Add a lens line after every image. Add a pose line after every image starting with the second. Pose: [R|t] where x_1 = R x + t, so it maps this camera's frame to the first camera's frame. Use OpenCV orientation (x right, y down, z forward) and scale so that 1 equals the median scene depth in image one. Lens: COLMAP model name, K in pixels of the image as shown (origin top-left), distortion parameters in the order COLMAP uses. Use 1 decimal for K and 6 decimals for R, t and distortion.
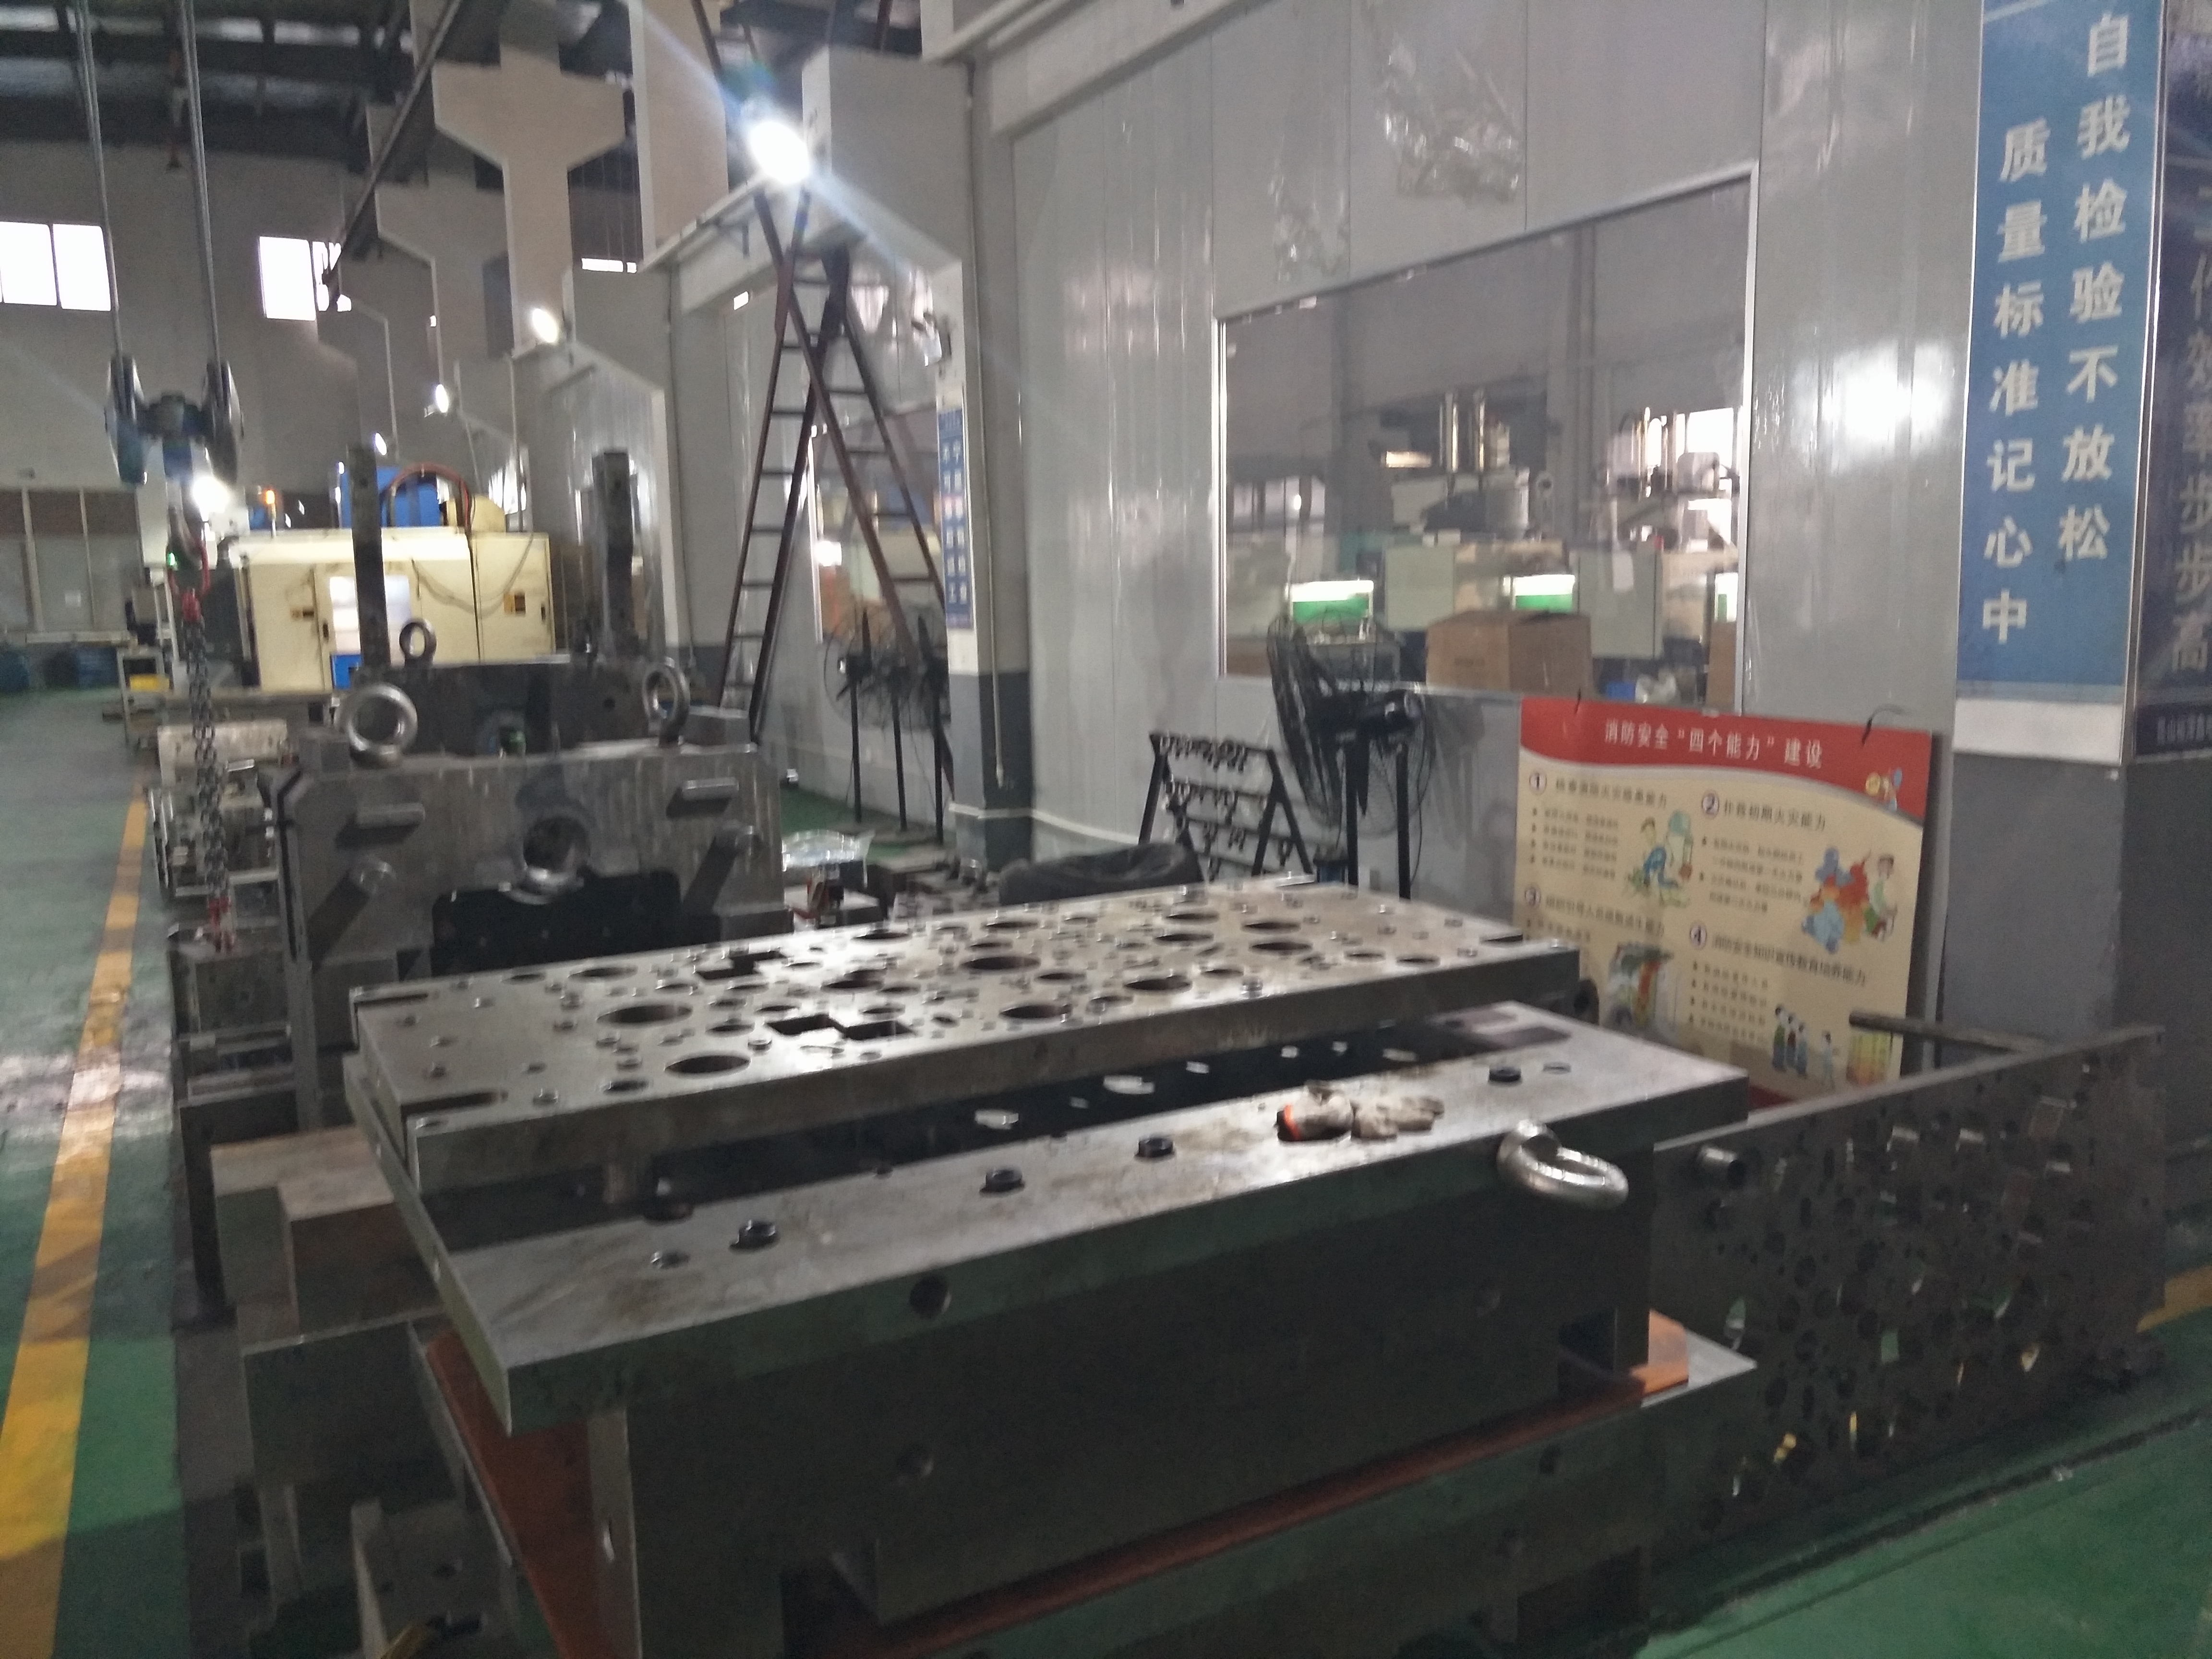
lens RADIAL K [[1757.0, 0, 1111.7], [0, 1757.0, 825.8], [0, 0, 1]] dist [-0.005239, 0.007102]
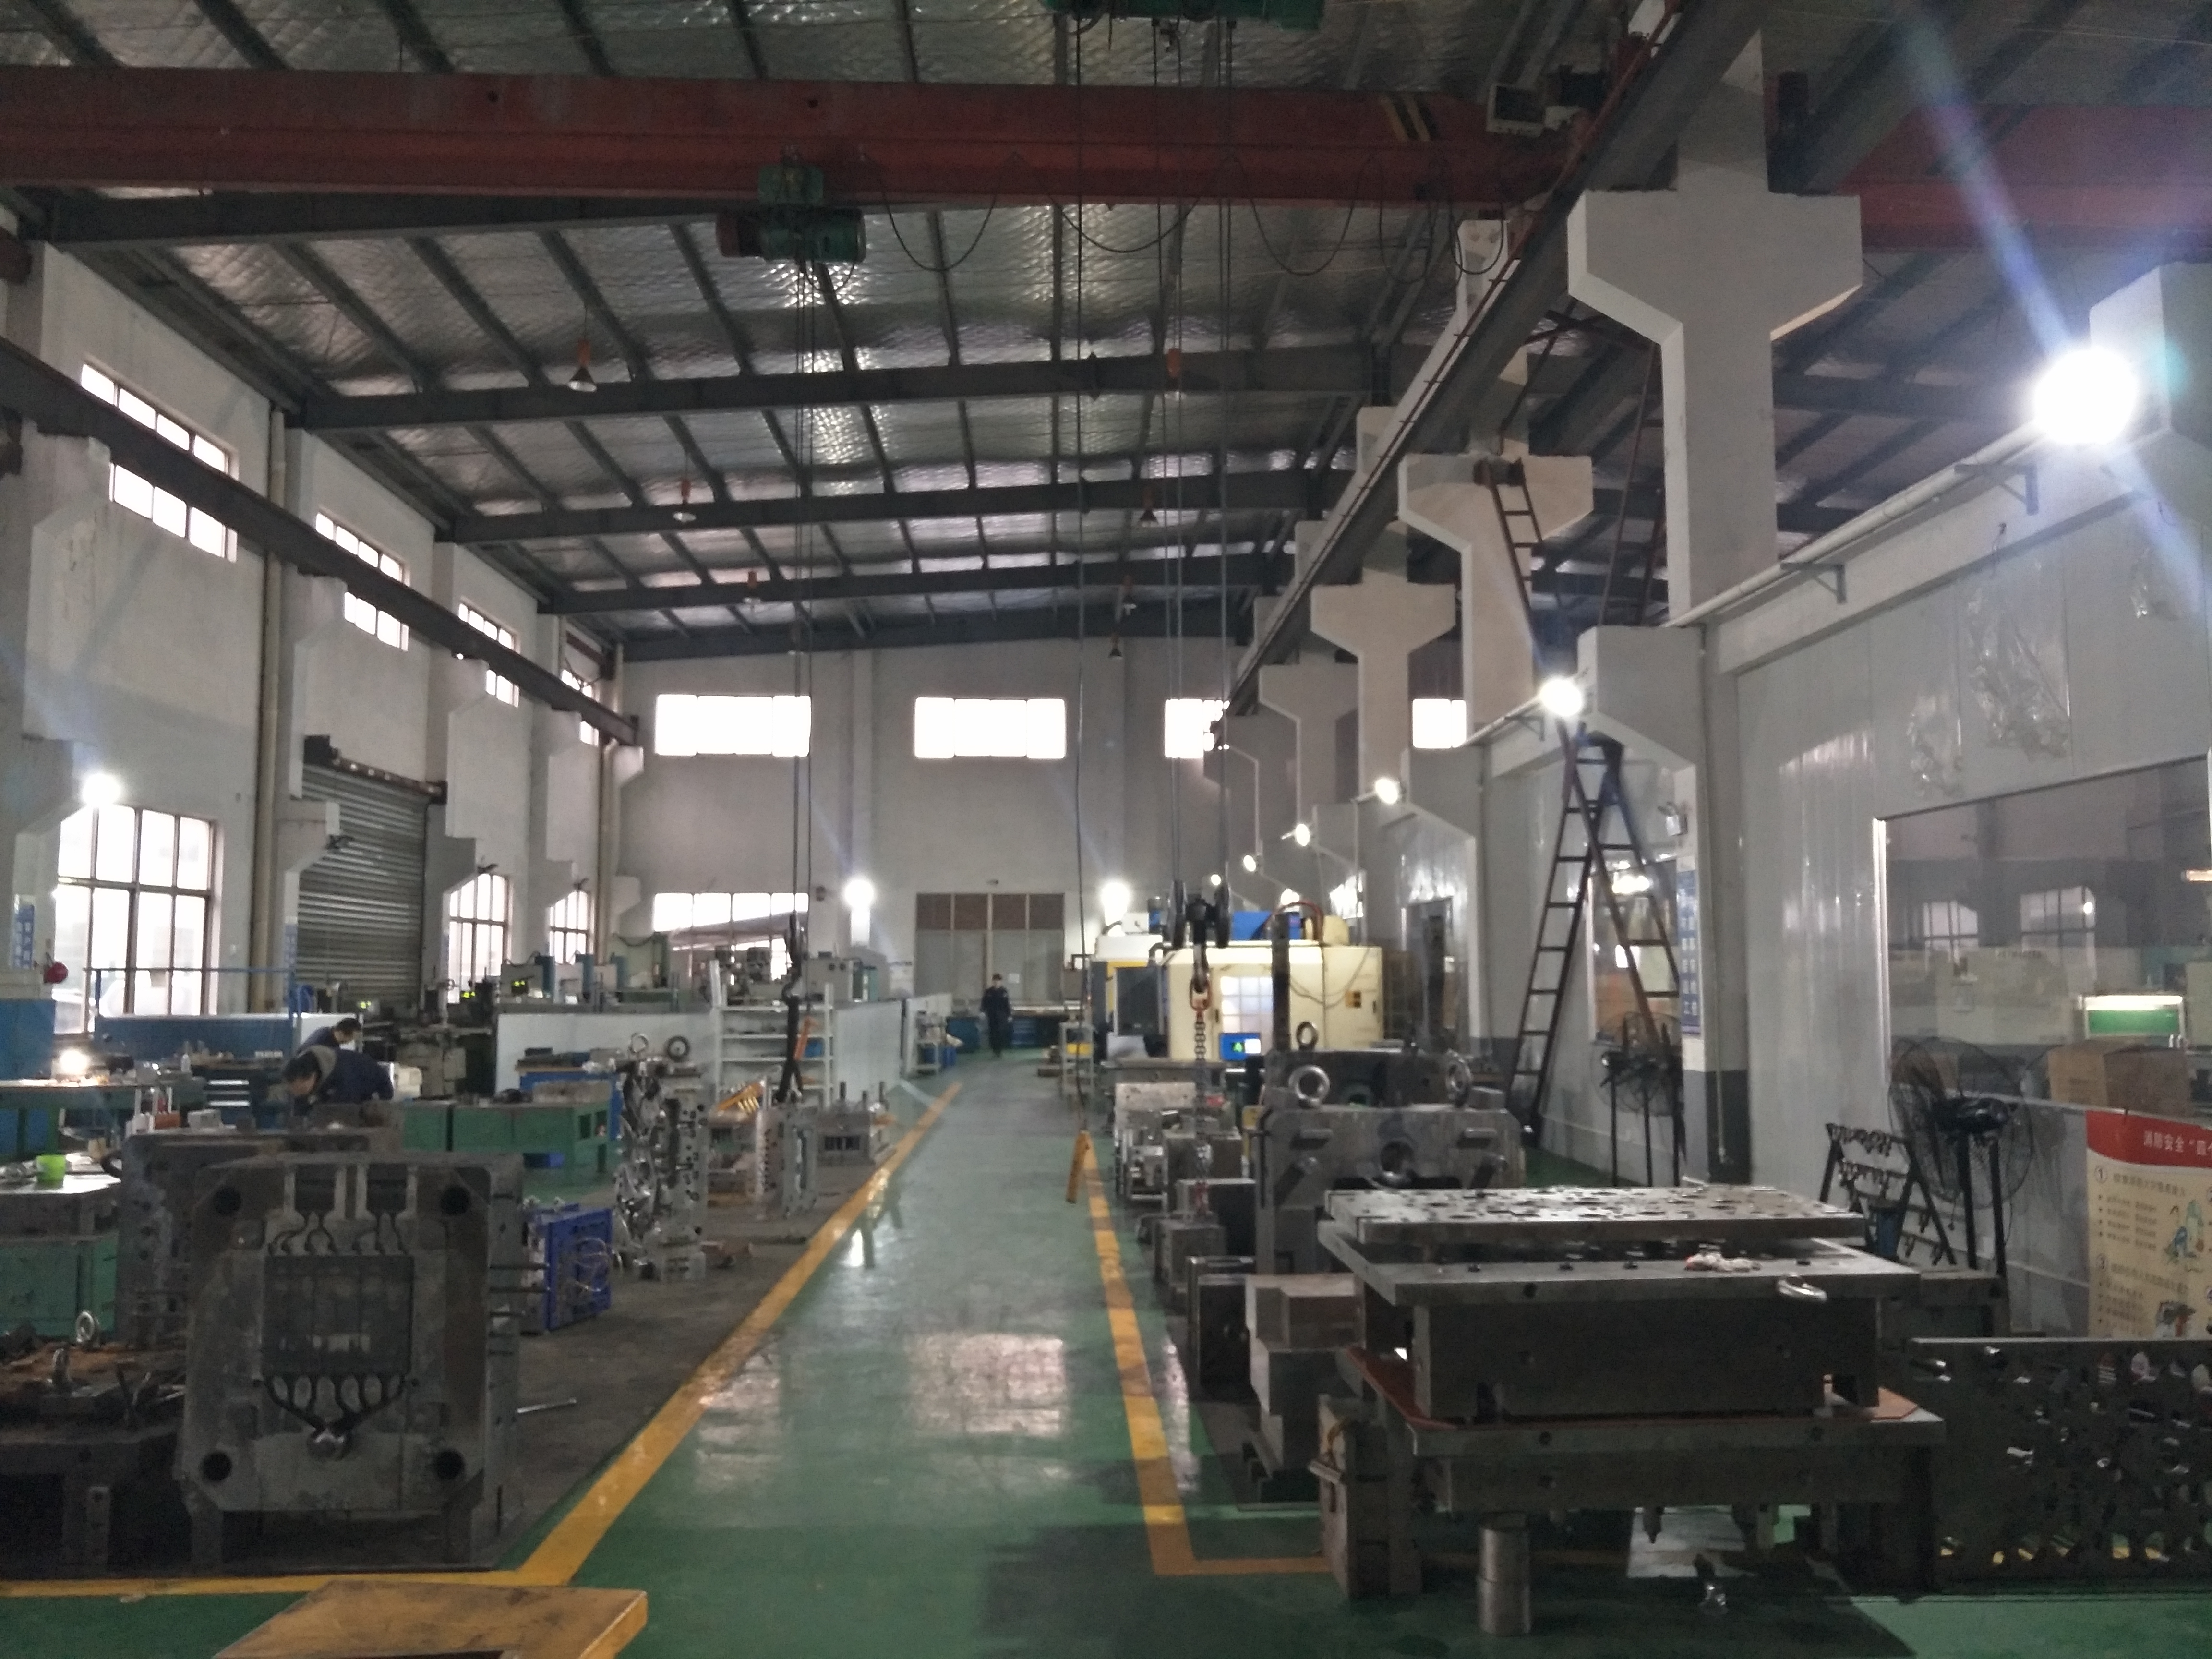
lens RADIAL K [[1757.0, 0, 1111.7], [0, 1757.0, 825.8], [0, 0, 1]] dist [-0.005239, 0.007102]
pose [[0.899558, -0.014518, -0.436560, 0.102754], [-0.079919, 0.977106, -0.197173, 0.026467], [0.429428, 0.212258, 0.877803, -0.375153]]
